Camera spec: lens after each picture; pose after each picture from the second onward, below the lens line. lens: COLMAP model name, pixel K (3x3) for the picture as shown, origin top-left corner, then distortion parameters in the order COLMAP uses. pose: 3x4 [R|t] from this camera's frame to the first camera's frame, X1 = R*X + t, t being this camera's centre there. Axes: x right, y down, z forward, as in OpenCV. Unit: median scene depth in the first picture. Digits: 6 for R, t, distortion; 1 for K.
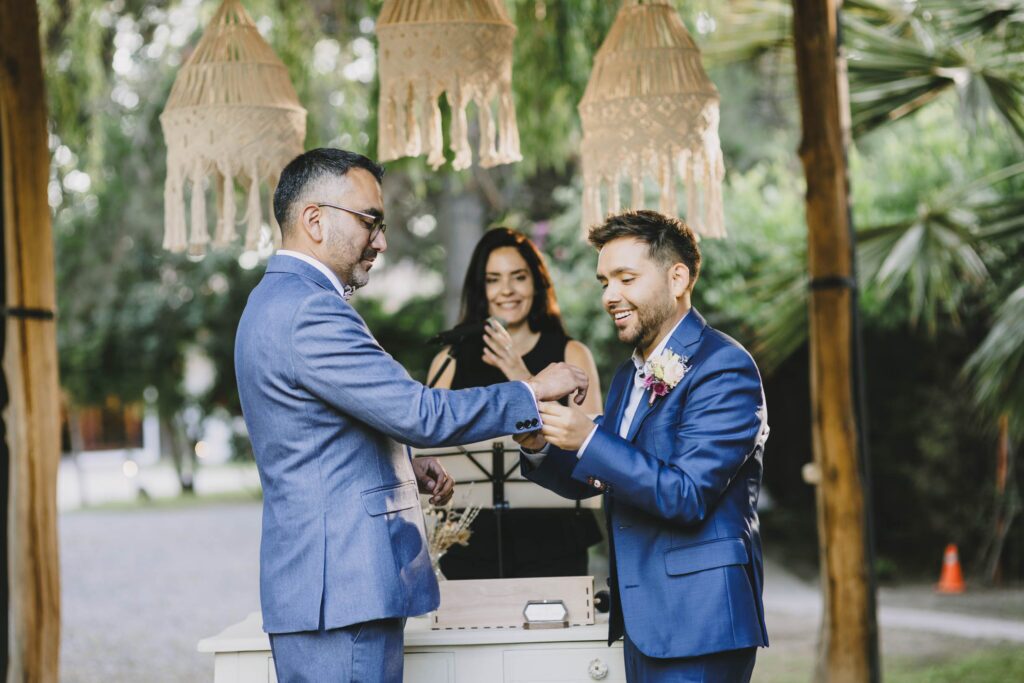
lens RADIAL K [[2710.5, 0, 512.0], [0, 2710.5, 341.5], [0, 0, 1]] dist [0.100154, -0.663964]
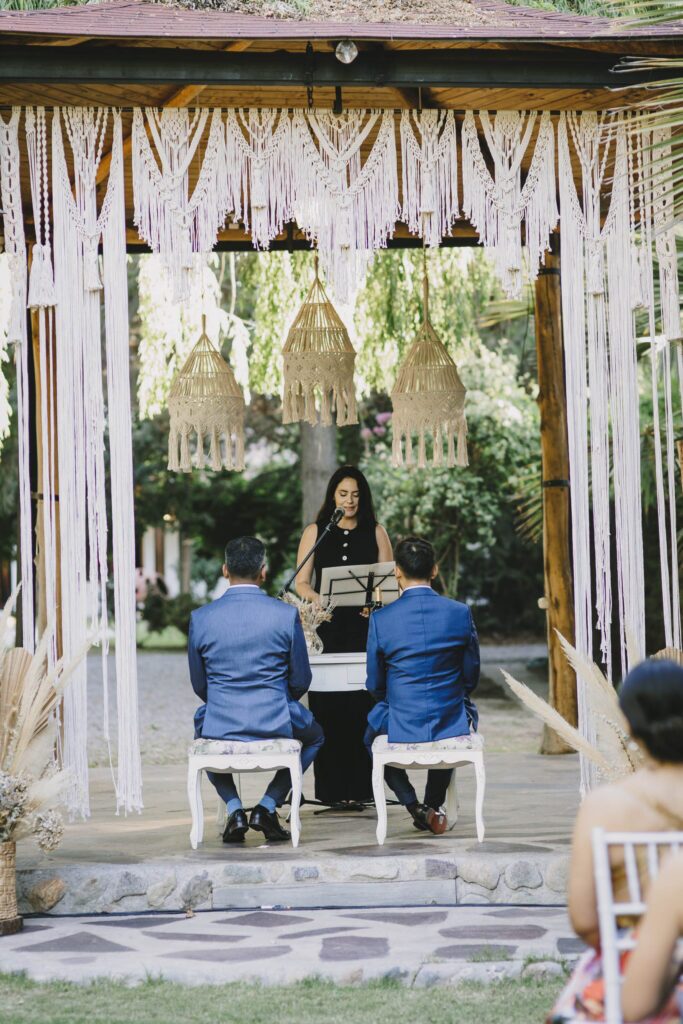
lens RADIAL K [[2950.5, 0, 341.5], [0, 2950.5, 512.0], [0, 0, 1]] dist [0.003708, -1.302646]
pose [[0.999921, 0.011119, -0.005912, 0.002116], [-0.011100, 0.999933, 0.003182, -0.007069], [0.005947, -0.003116, 0.999977, -0.582110]]
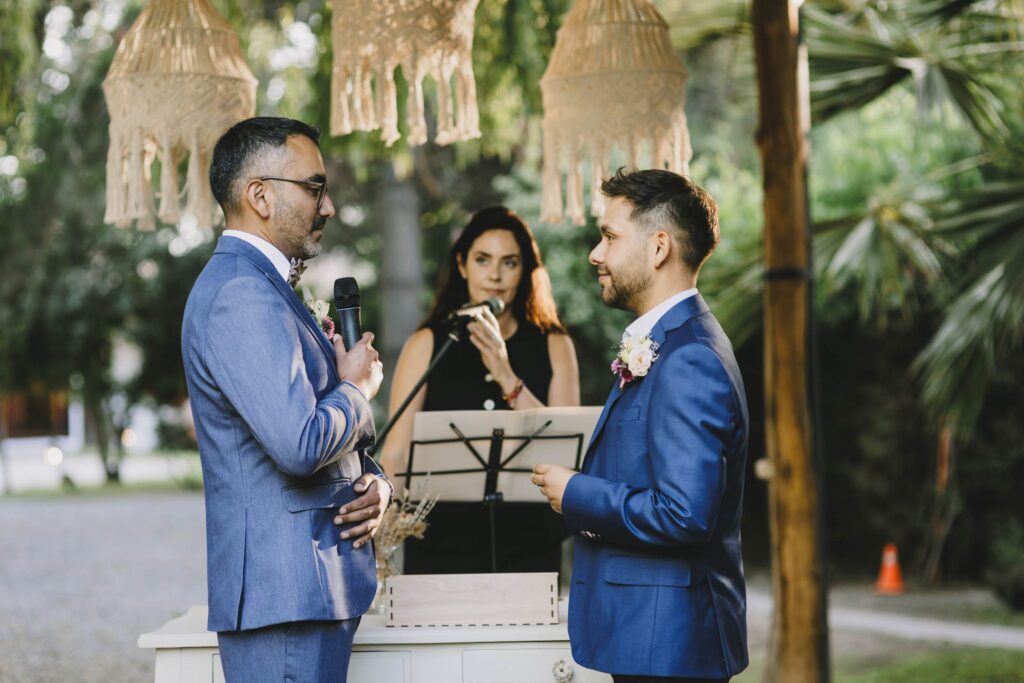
lens RADIAL K [[2710.5, 0, 512.0], [0, 2710.5, 341.5], [0, 0, 1]] dist [0.100154, -0.663964]
pose [[0.999500, 0.016330, 0.027081, -0.005756], [-0.016388, 0.999864, 0.001901, 0.001917], [-0.027046, -0.002344, 0.999631, 0.024218]]
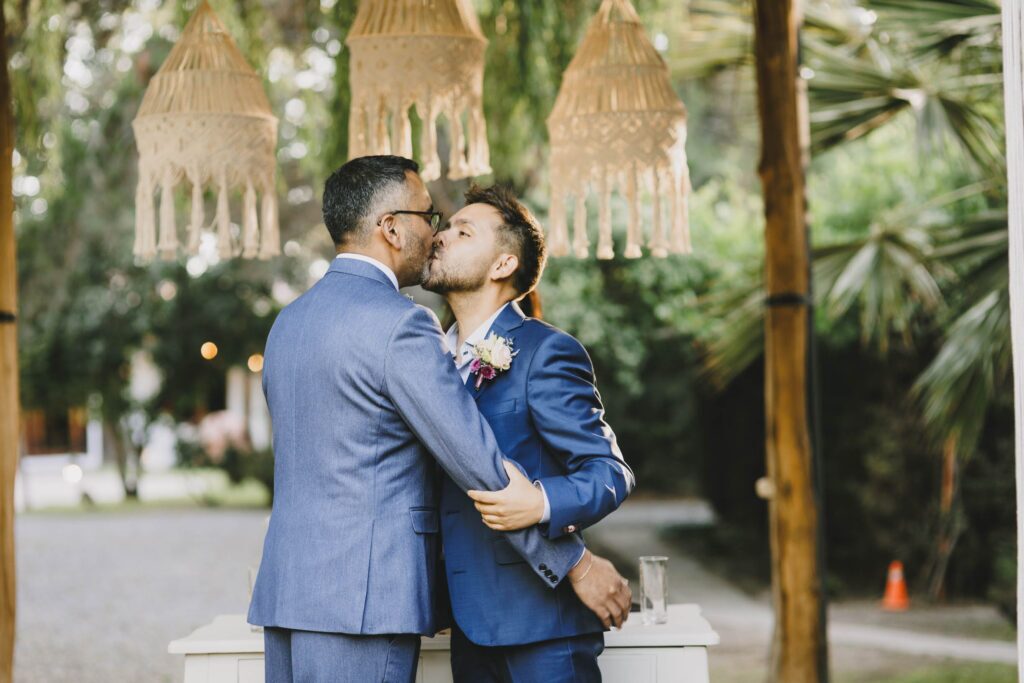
lens RADIAL K [[2710.5, 0, 512.0], [0, 2710.5, 341.5], [0, 0, 1]] dist [0.100154, -0.663964]
pose [[0.999618, 0.017944, 0.021026, -0.004938], [-0.017851, 0.999830, -0.004613, 0.000308], [-0.021105, 0.004236, 0.999768, -0.006312]]
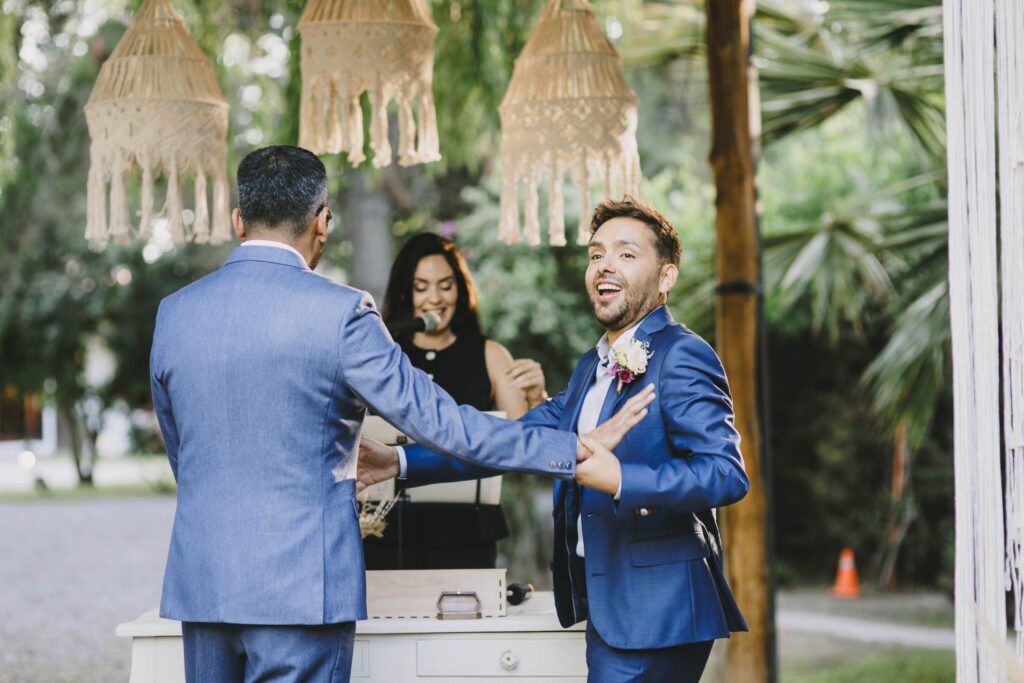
lens RADIAL K [[2710.5, 0, 512.0], [0, 2710.5, 341.5], [0, 0, 1]] dist [0.100154, -0.663964]
pose [[0.999064, 0.022311, 0.037057, -0.003369], [-0.022311, 0.999751, -0.000414, 0.000547], [-0.037057, -0.000413, 0.999313, -0.009256]]
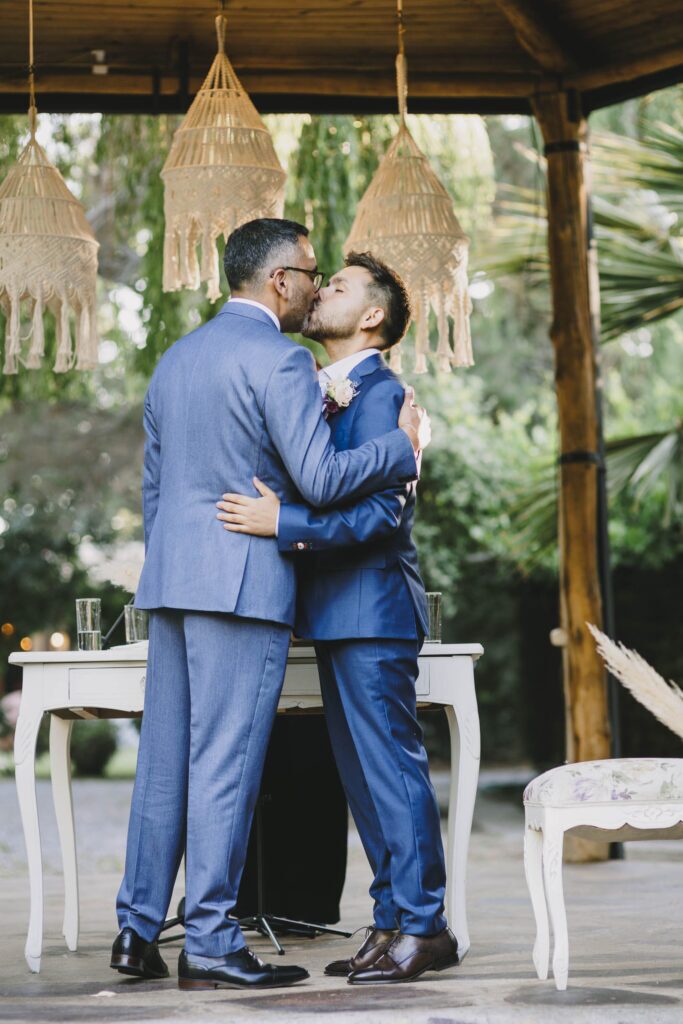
lens RADIAL K [[2950.5, 0, 341.5], [0, 2950.5, 512.0], [0, 0, 1]] dist [0.003708, -1.302646]
pose [[0.999562, 0.018358, 0.023218, -0.001317], [-0.017108, 0.998453, -0.052913, 0.050274], [-0.024153, 0.052493, 0.998329, -0.119389]]
